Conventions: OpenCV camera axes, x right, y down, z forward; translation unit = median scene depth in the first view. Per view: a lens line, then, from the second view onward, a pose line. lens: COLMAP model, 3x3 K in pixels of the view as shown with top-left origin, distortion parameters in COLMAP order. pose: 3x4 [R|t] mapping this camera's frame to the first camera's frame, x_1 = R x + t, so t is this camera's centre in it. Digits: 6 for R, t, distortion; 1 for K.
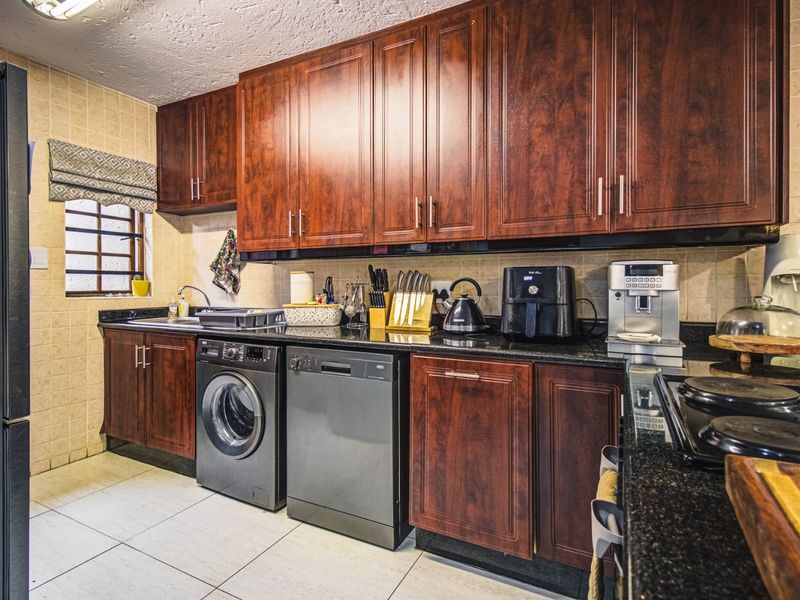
lens RADIAL K [[408.3, 0, 400.2], [0, 408.3, 289.0], [0, 0, 1]] dist [0.020412, -0.002150]
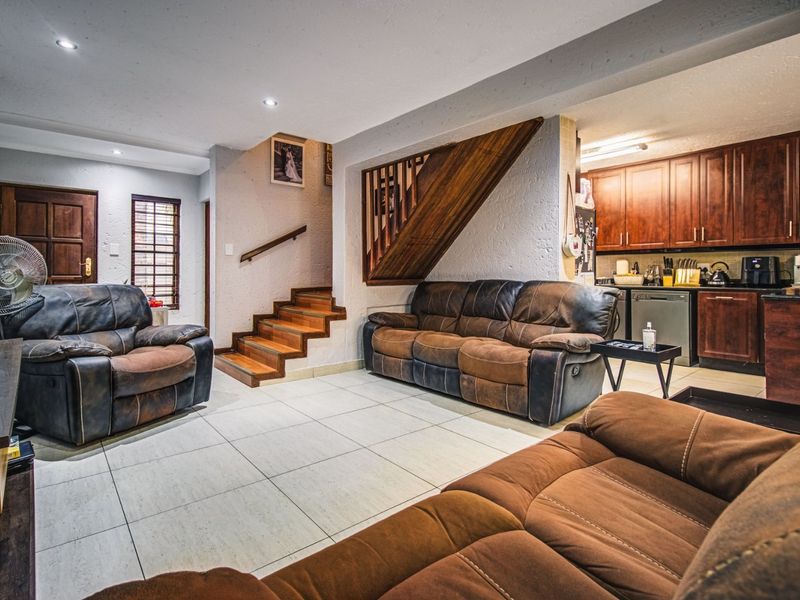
lens RADIAL K [[418.0, 0, 391.4], [0, 418.0, 274.8], [0, 0, 1]] dist [0.000258, -0.002659]
pose [[0.922957, 0.005877, -0.384858, -0.635529], [-0.009682, 0.999922, -0.007949, 0.081465], [0.384781, 0.011063, 0.922942, -1.856774]]
